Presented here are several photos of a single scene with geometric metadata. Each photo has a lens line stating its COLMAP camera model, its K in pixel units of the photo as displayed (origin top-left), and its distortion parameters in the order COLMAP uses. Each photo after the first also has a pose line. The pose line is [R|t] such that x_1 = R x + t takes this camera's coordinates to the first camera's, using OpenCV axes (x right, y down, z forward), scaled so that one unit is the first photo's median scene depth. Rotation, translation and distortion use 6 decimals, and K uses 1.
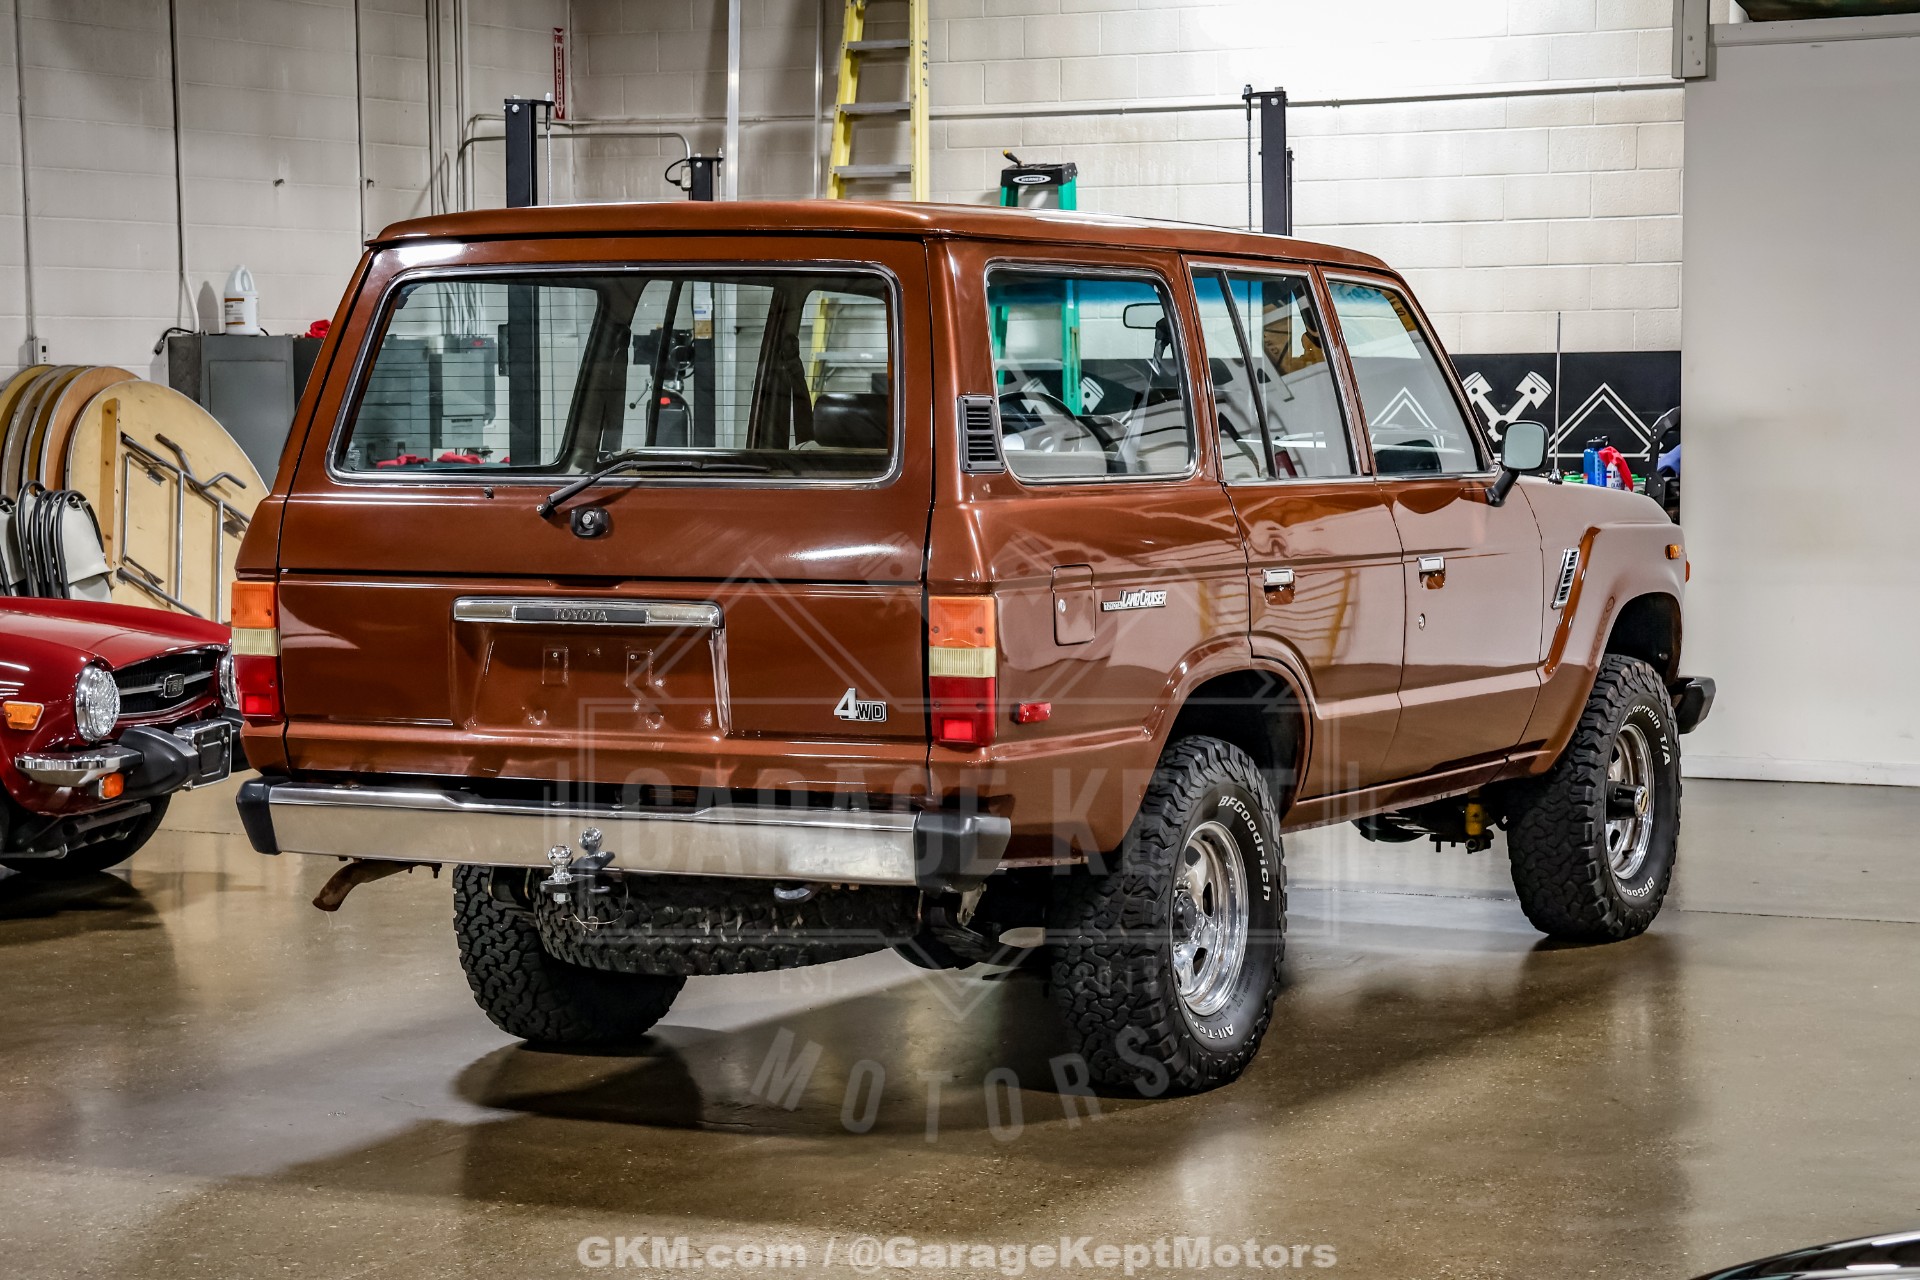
lens RADIAL K [[3511.4, 0, 962.5], [0, 3511.4, 640.7], [0, 0, 1]] dist [0.203921, 0.341281]
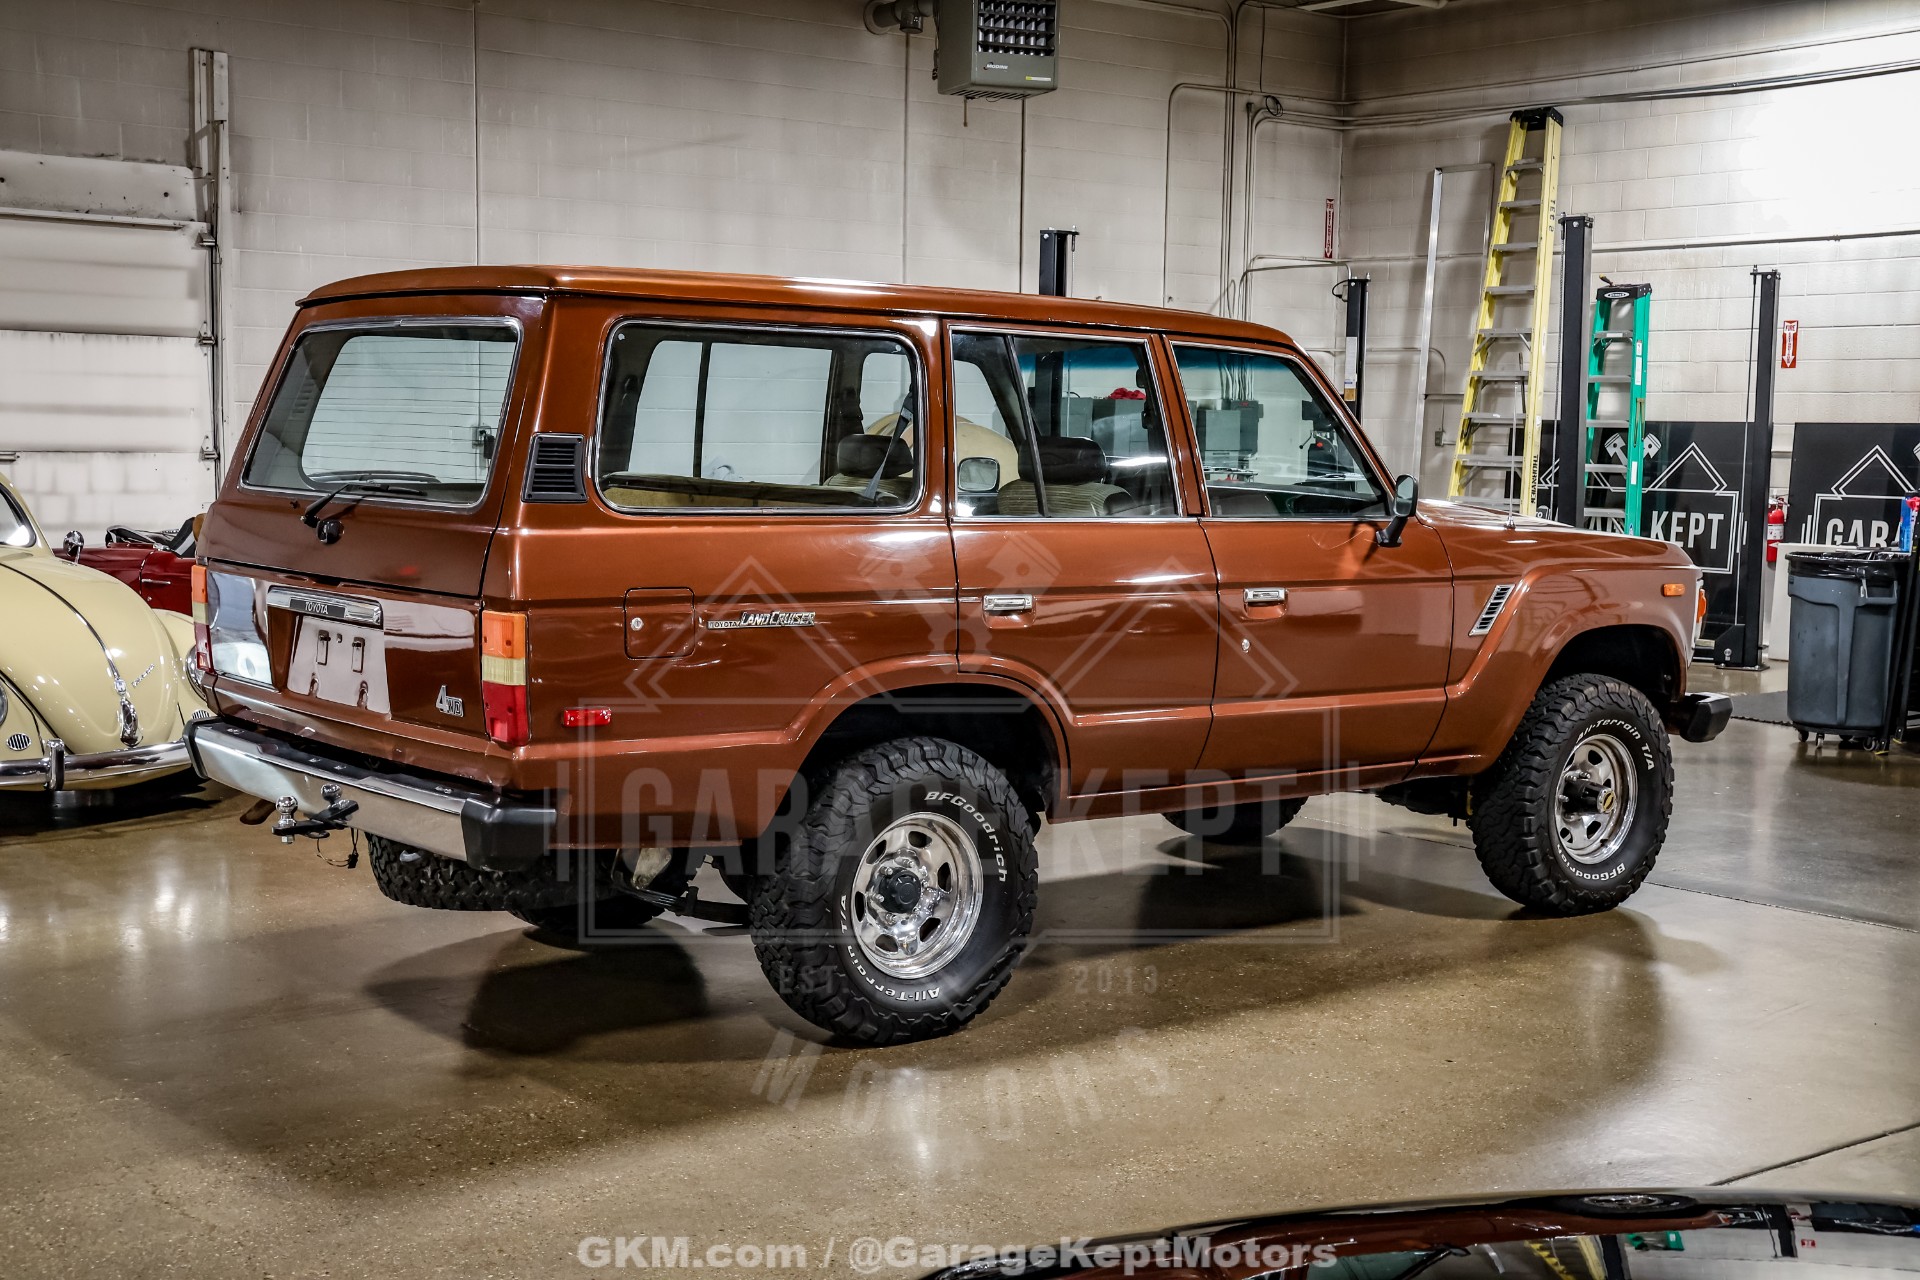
lens RADIAL K [[2138.8, 0, 960.0], [0, 2138.8, 640.0], [0, 0, 1]] dist [0.078144, 0.046669]
pose [[0.939223, 0.059795, -0.338061, 0.222783], [-0.051346, 0.998106, 0.033888, -0.020694], [0.339447, -0.014470, 0.940514, 0.244648]]
